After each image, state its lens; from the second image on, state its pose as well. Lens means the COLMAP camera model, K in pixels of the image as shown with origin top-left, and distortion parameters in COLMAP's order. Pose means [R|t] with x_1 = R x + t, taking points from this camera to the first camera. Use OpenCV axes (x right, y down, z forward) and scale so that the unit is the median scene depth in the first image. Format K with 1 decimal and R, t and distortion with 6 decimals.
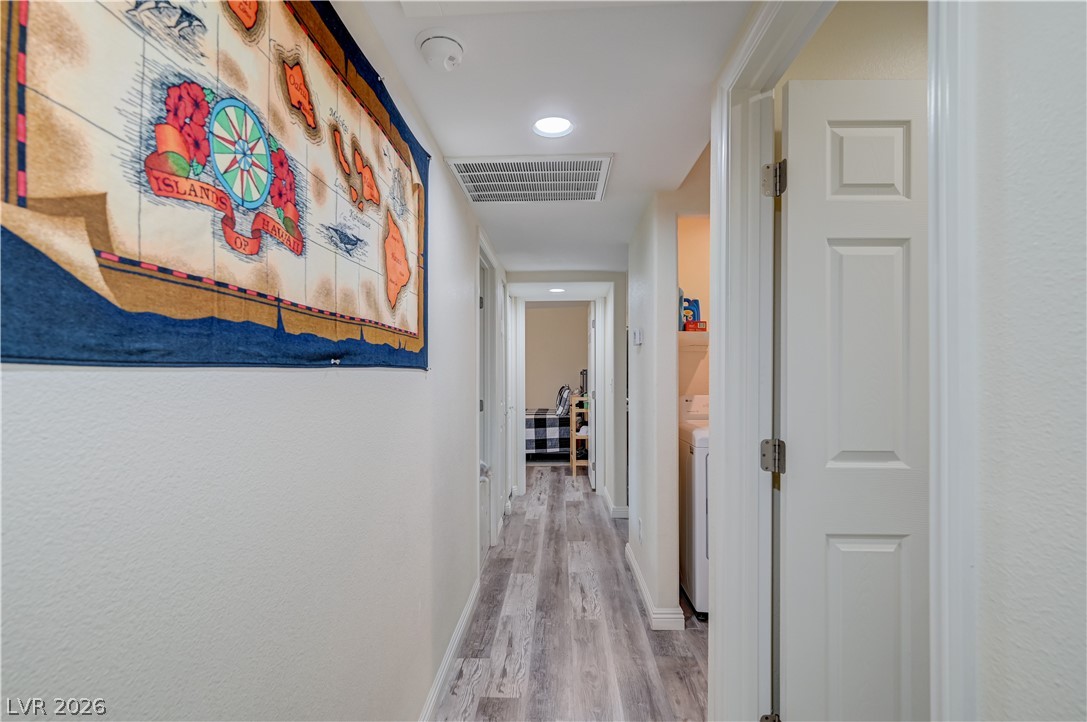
lens RADIAL K [[499.7, 0, 545.6], [0, 499.7, 372.2], [0, 0, 1]] dist [-0.000861, -0.000078]
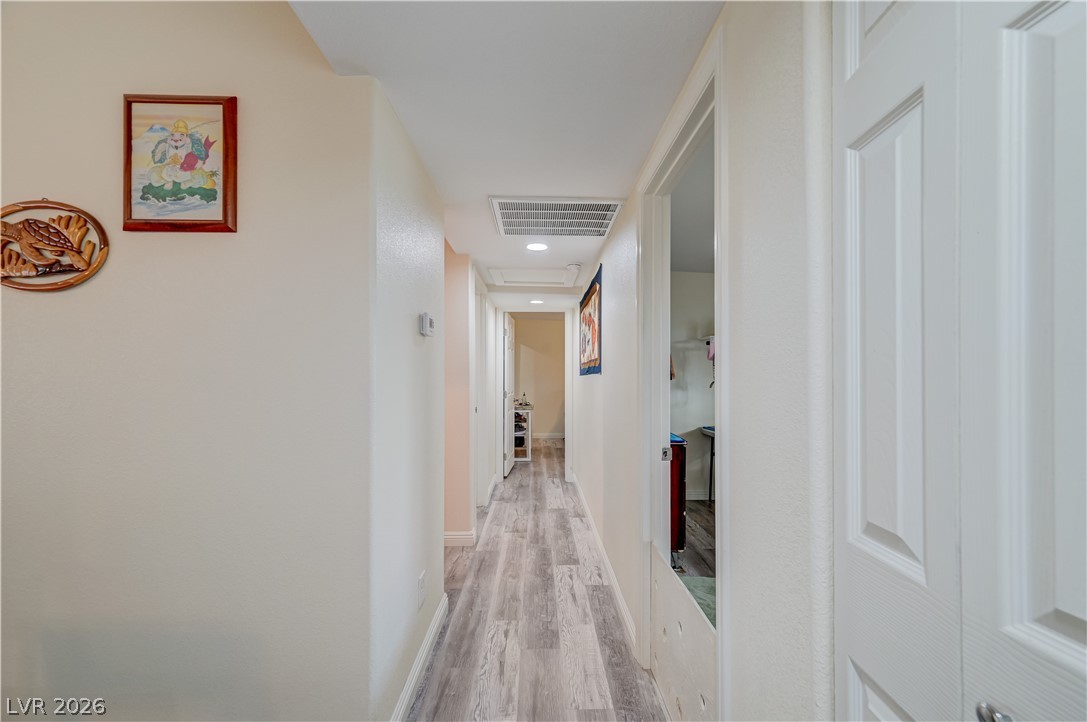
lens RADIAL K [[427.8, 0, 542.2], [0, 427.8, 384.4], [0, 0, 1]] dist [0.001077, -0.000058]
pose [[-0.999030, -0.003462, -0.043901, 0.053689], [-0.004055, 0.999902, 0.013430, 0.011036], [0.043850, 0.013595, -0.998946, 2.029525]]
